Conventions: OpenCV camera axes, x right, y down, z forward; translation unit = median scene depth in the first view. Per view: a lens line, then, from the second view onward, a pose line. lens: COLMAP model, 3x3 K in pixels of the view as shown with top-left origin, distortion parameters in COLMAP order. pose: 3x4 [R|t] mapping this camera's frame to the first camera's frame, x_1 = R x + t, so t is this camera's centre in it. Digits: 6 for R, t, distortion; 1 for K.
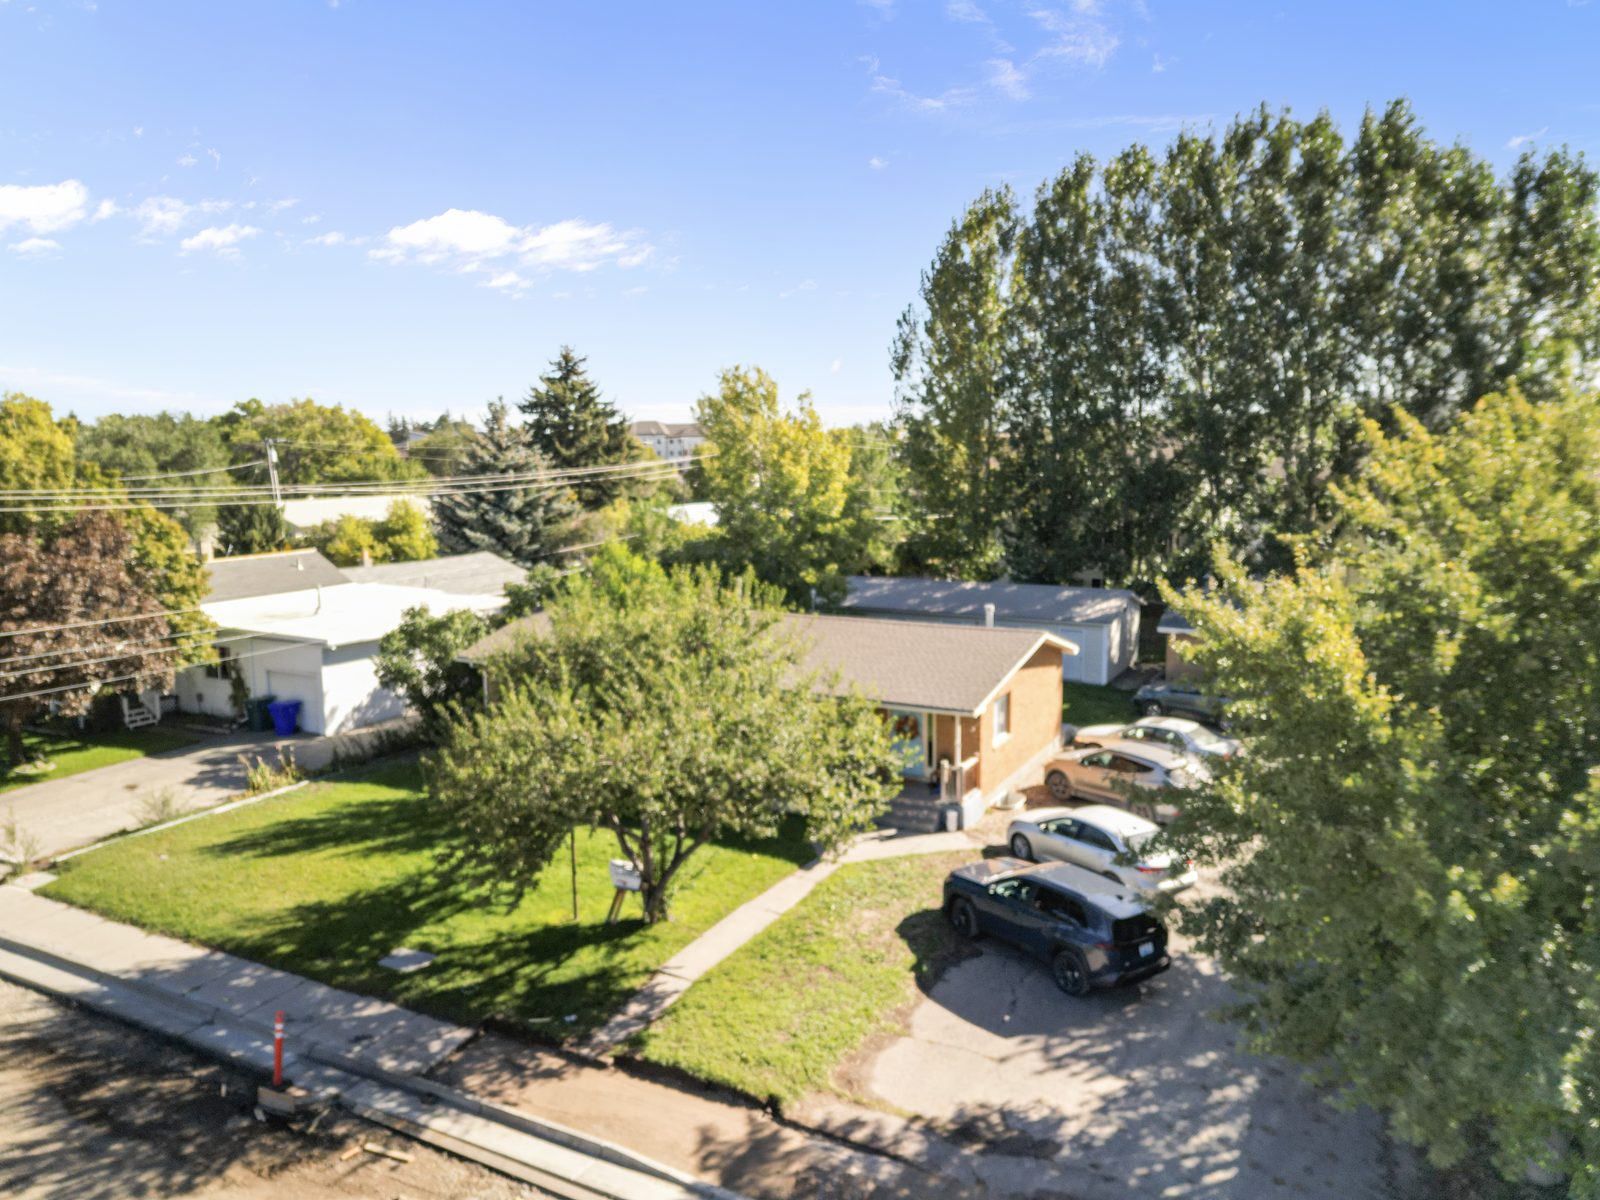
lens RADIAL K [[1125.8, 0, 800.0], [0, 1125.8, 600.0], [0, 0, 1]] dist [0.081990, -0.067631]
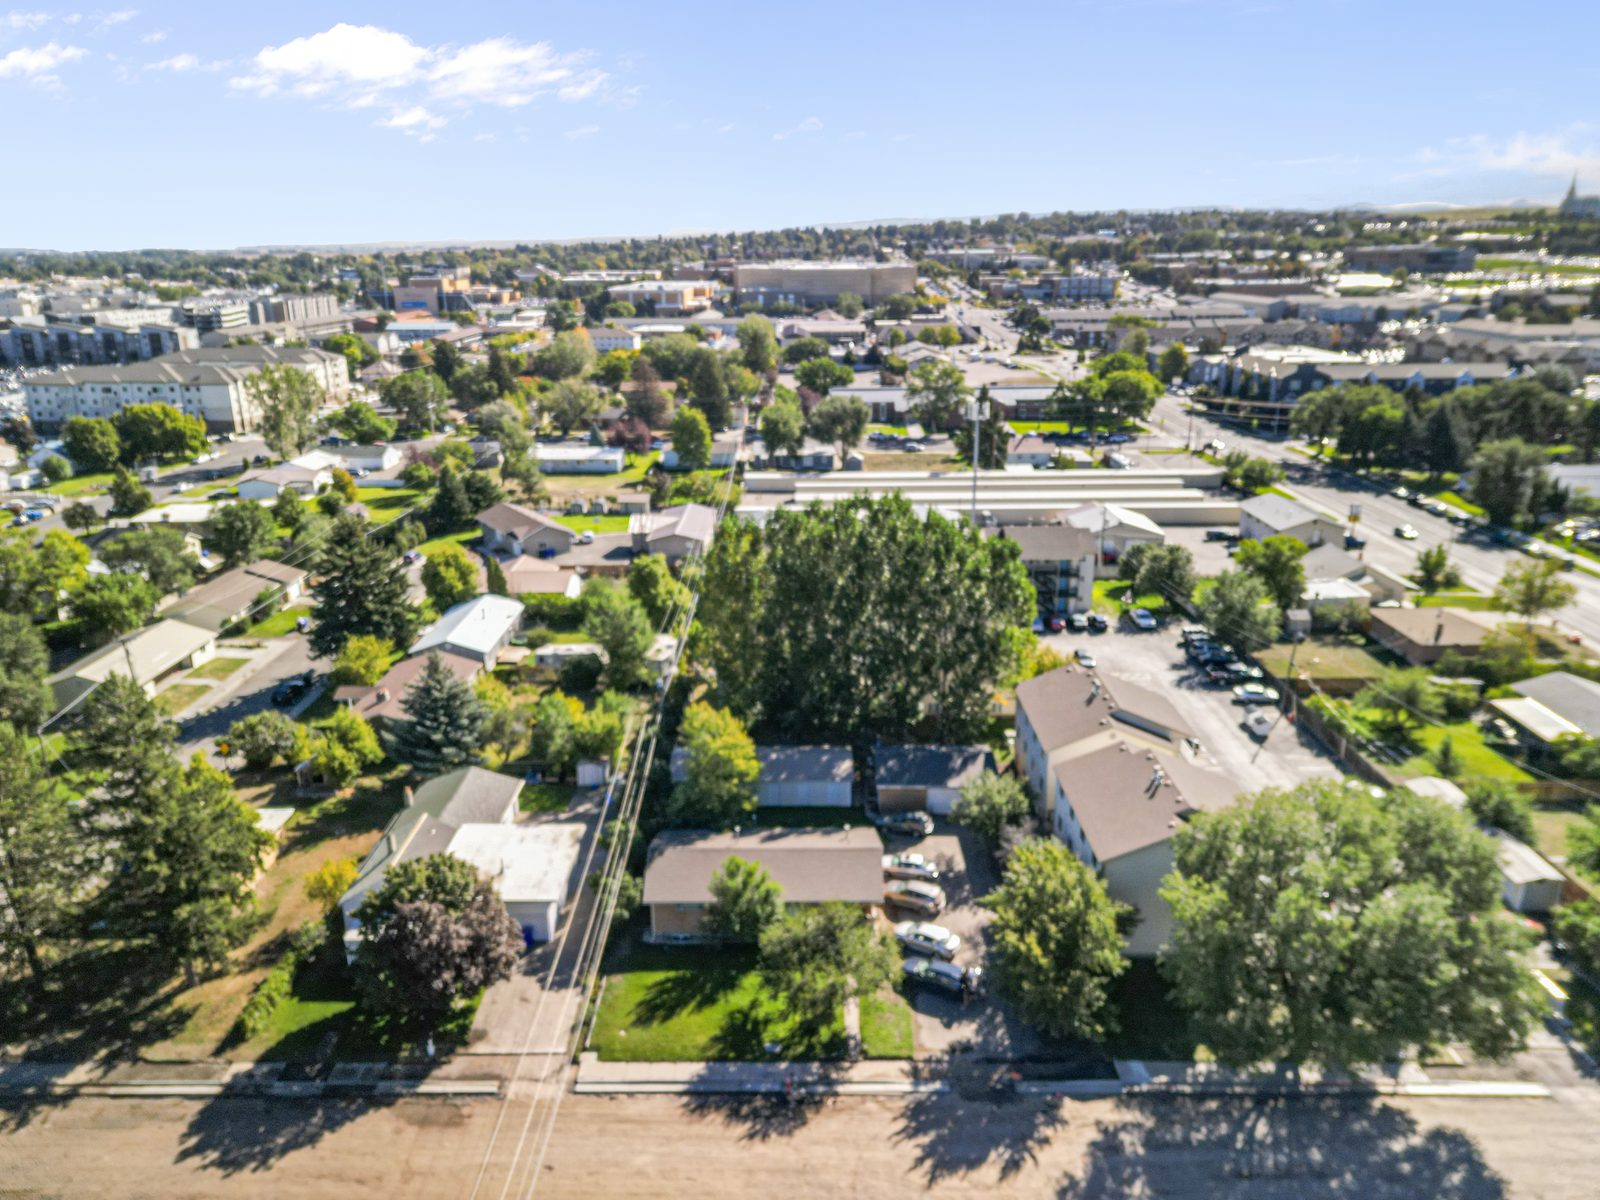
lens RADIAL K [[1125.3, 0, 800.0], [0, 1125.3, 600.0], [0, 0, 1]] dist [0.071827, -0.068003]
pose [[0.885625, -0.139353, 0.443000, -1.597511], [0.064060, 0.981456, 0.180667, -1.576998], [-0.459962, -0.131625, 0.878129, -1.776764]]
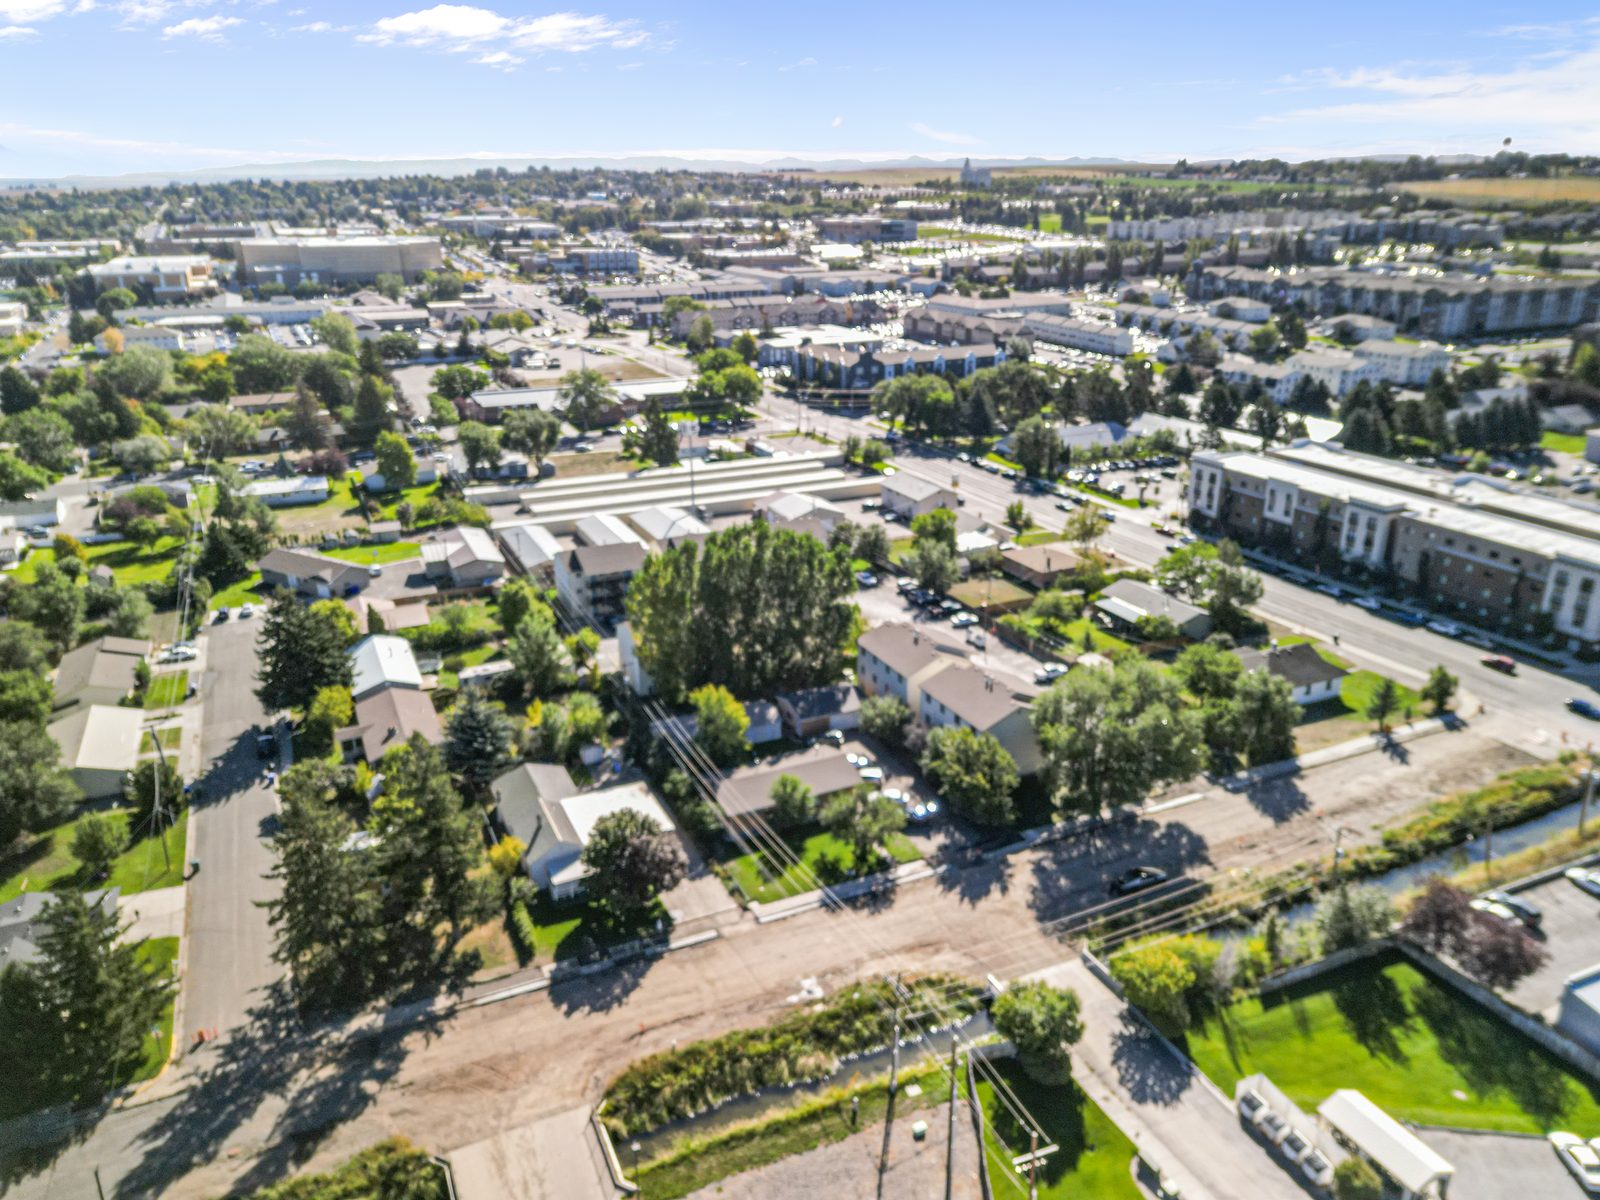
lens RADIAL K [[1125.3, 0, 800.0], [0, 1125.3, 600.0], [0, 0, 1]] dist [0.071827, -0.068003]
pose [[0.600619, -0.272116, 0.751804, -4.434563], [0.109474, 0.959435, 0.259809, -2.504676], [-0.792005, -0.073743, 0.606044, -2.113229]]
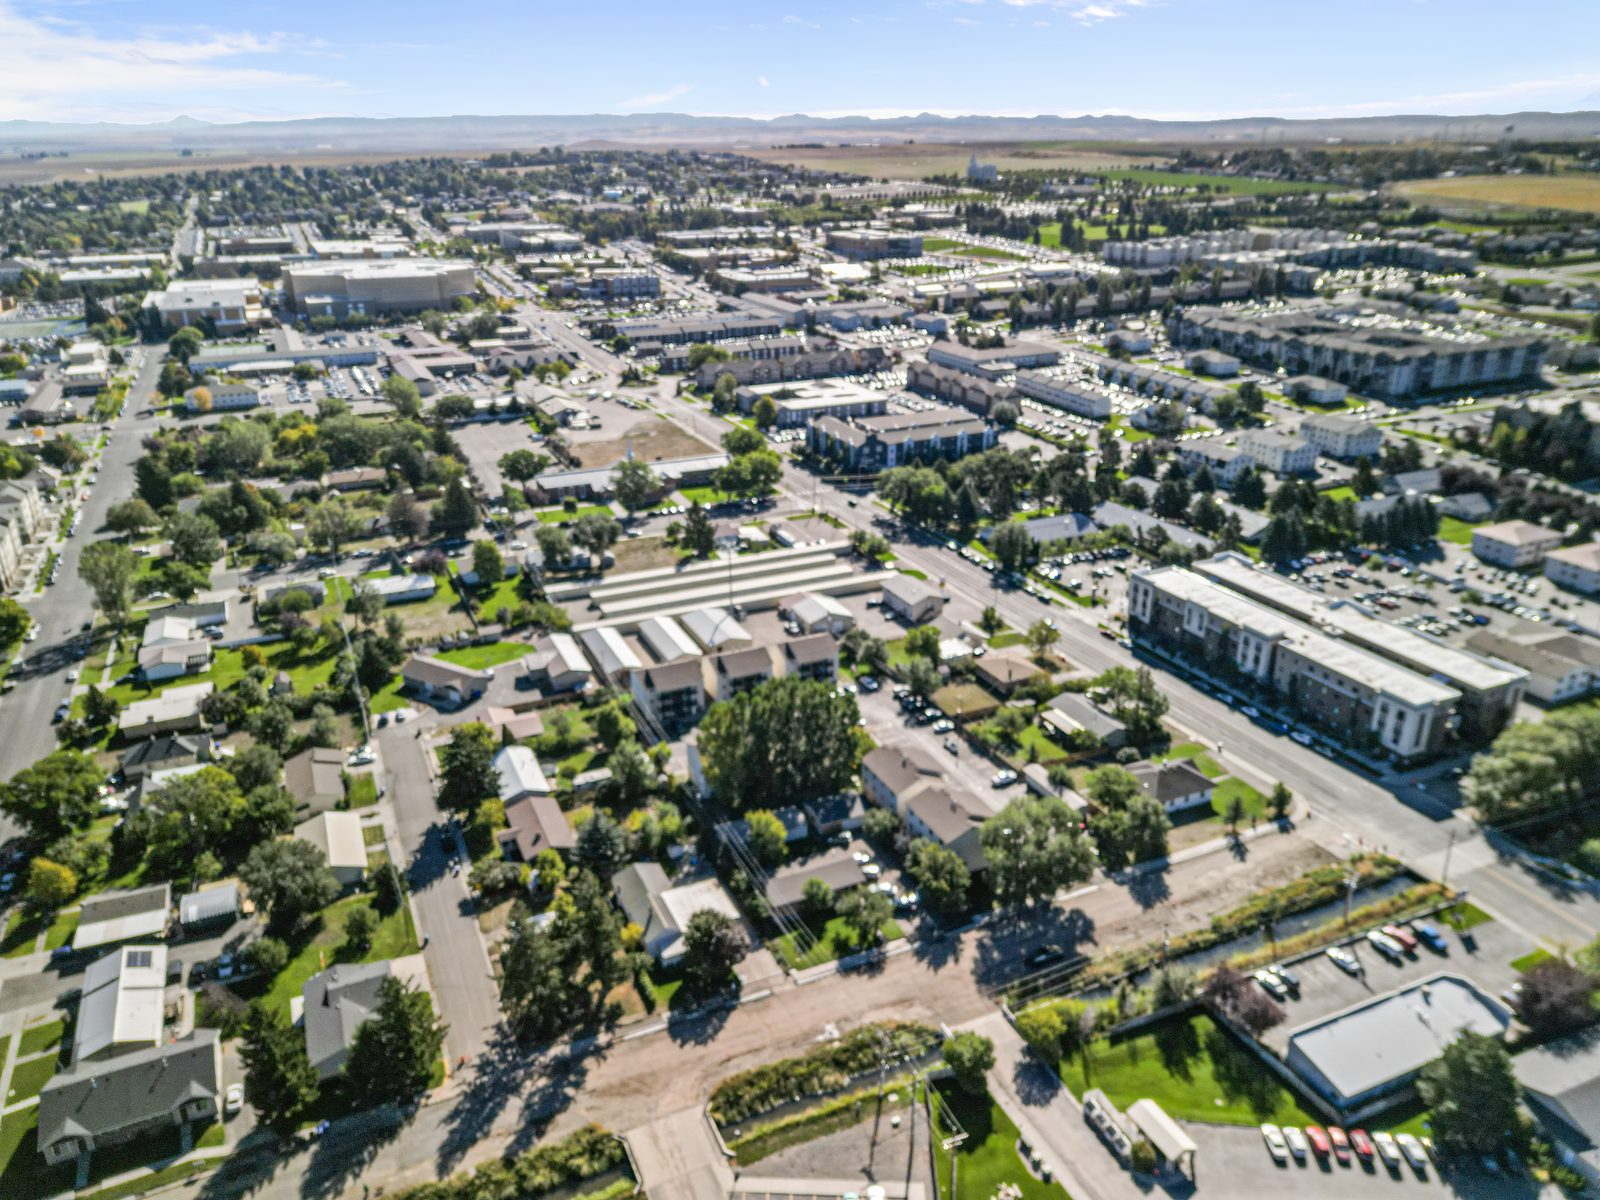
lens RADIAL K [[1125.3, 0, 800.0], [0, 1125.3, 600.0], [0, 0, 1]] dist [0.071827, -0.068003]
pose [[0.606174, -0.294399, 0.738838, -6.248824], [0.107450, 0.950766, 0.290687, -4.769346], [-0.788040, -0.096819, 0.607963, -3.633625]]
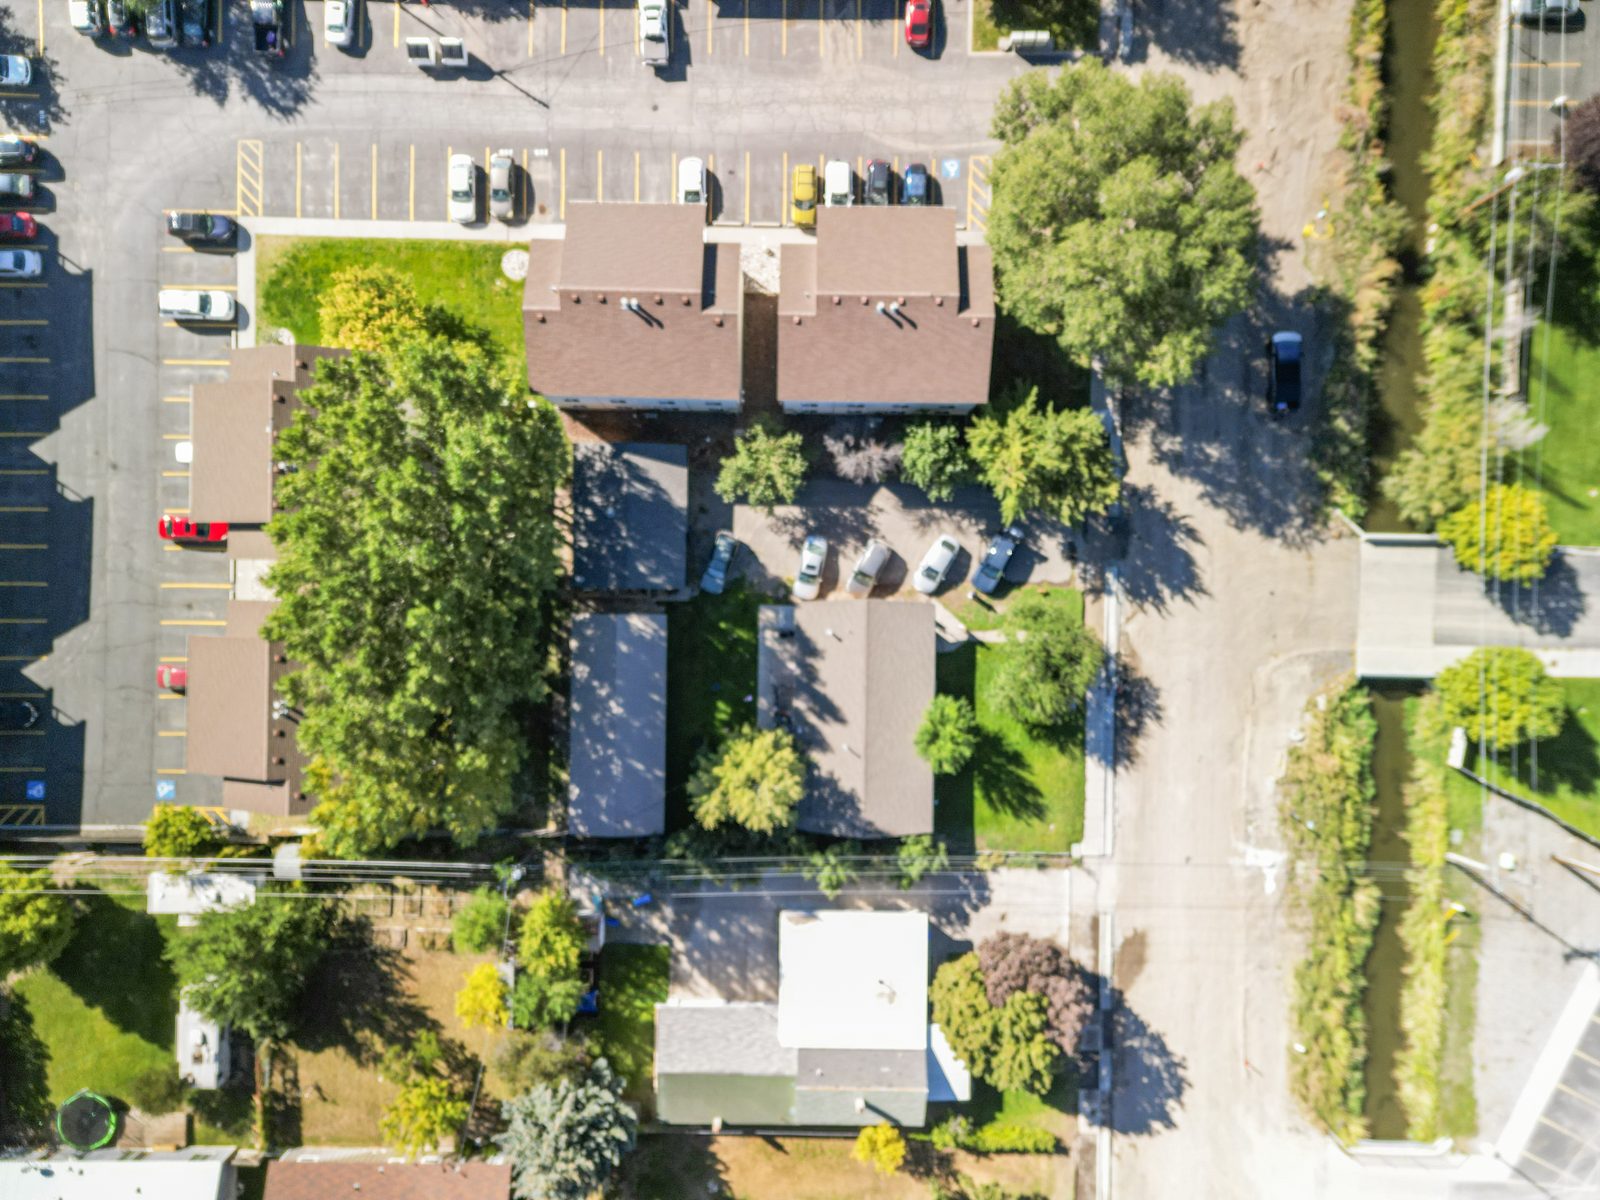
lens RADIAL K [[1125.3, 0, 800.0], [0, 1125.3, 600.0], [0, 0, 1]] dist [0.071827, -0.068003]
pose [[-0.453486, -0.891260, -0.002525, 0.444742], [0.120844, -0.064293, 0.990587, -3.897564], [-0.883033, 0.448912, 0.136859, 1.190555]]
